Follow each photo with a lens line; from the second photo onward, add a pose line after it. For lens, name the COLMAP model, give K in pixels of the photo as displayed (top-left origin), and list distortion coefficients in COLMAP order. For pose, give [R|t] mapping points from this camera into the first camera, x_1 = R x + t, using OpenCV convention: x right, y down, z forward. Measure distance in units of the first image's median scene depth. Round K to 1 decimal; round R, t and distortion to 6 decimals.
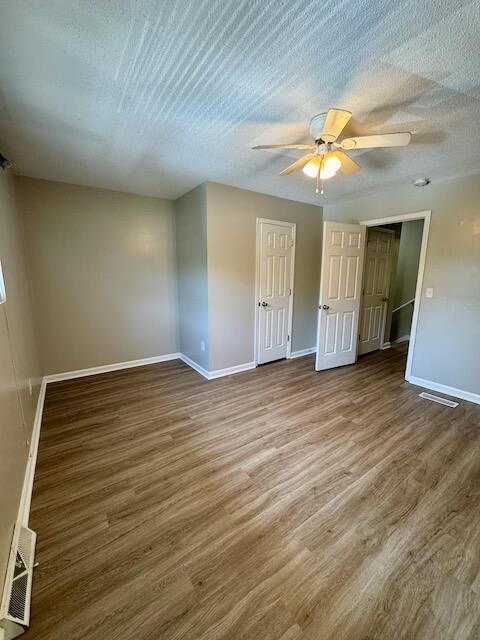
lens RADIAL K [[257.0, 0, 239.8], [0, 257.0, 319.3], [0, 0, 1]] dist [-0.000876, -0.000507]
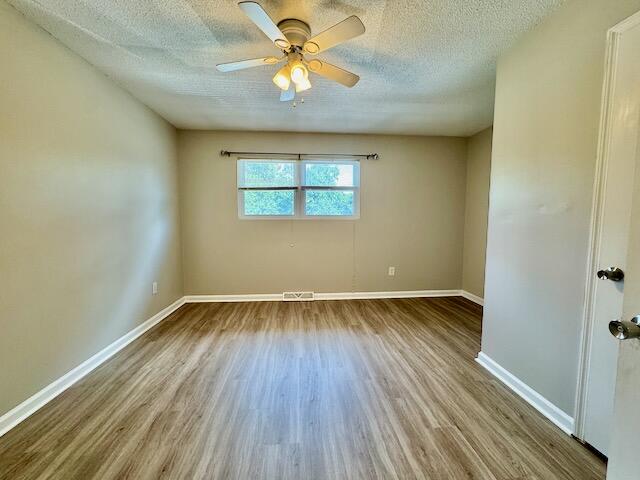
lens RADIAL K [[257.0, 0, 318.2], [0, 257.0, 238.4], [0, 0, 1]] dist [-0.000876, -0.000507]
pose [[-0.505773, 0.058773, -0.860662, 0.872856], [-0.158291, 0.974415, 0.159562, -0.147459], [0.848020, 0.216937, -0.483529, 1.284602]]
